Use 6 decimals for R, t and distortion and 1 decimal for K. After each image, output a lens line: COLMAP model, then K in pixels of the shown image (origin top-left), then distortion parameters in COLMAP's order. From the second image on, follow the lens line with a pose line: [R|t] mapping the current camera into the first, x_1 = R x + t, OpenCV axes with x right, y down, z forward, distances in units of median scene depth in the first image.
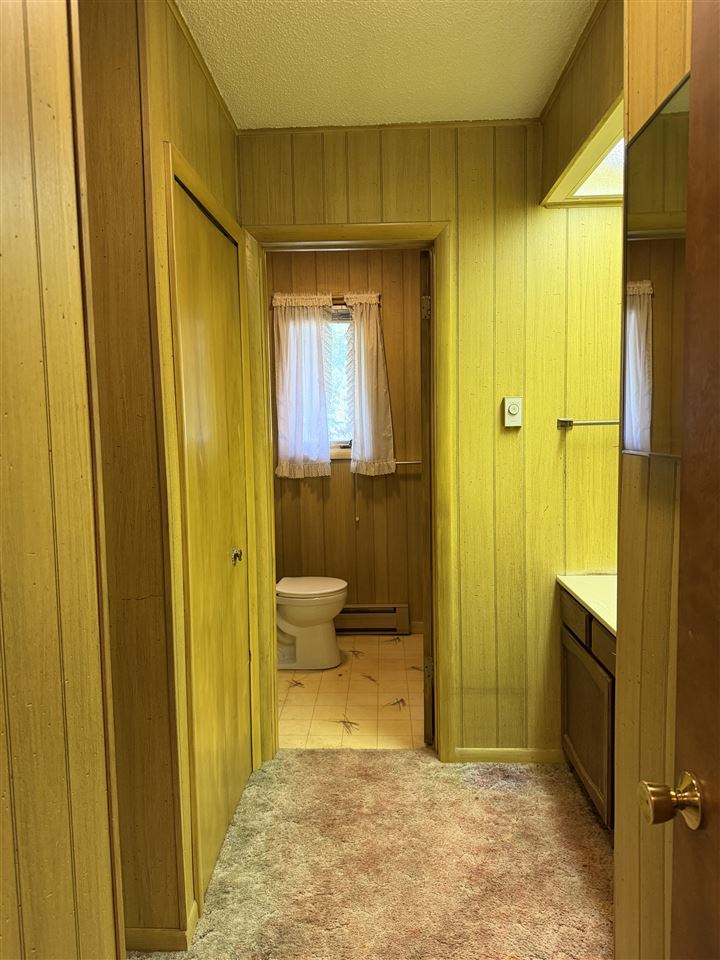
lens RADIAL K [[656.3, 0, 360.0], [0, 656.3, 480.0], [0, 0, 1]] dist [0.072602, -0.003957]
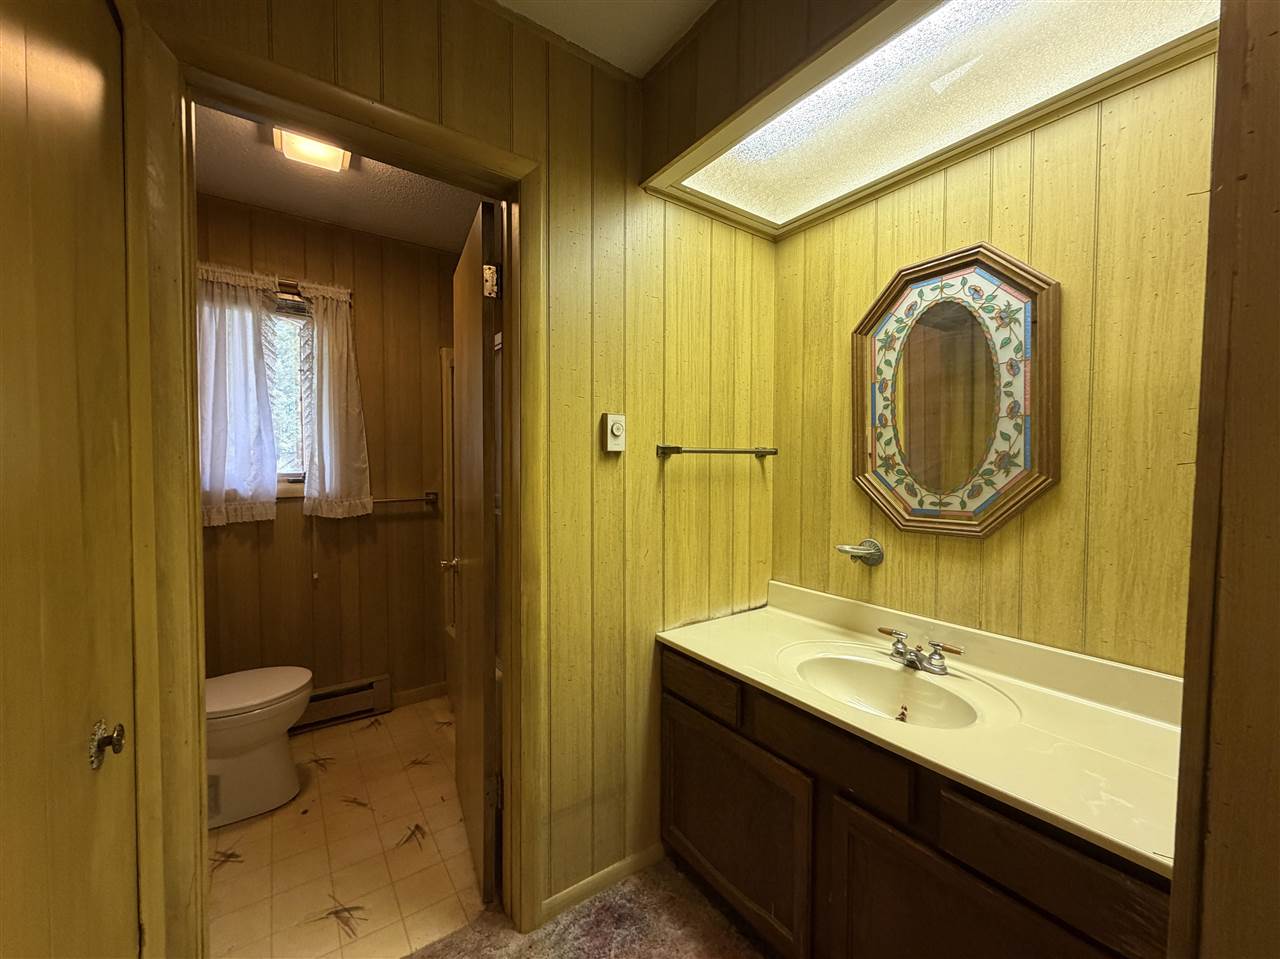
lens RADIAL K [[505.7, 0, 635.0], [0, 505.7, 481.5], [0, 0, 1]] dist [0.001482, -0.000399]
pose [[0.796387, 0.001845, 0.604784, -0.106626], [0.032725, 0.998399, -0.046139, -0.017084], [-0.603901, 0.056536, 0.795052, 0.499861]]
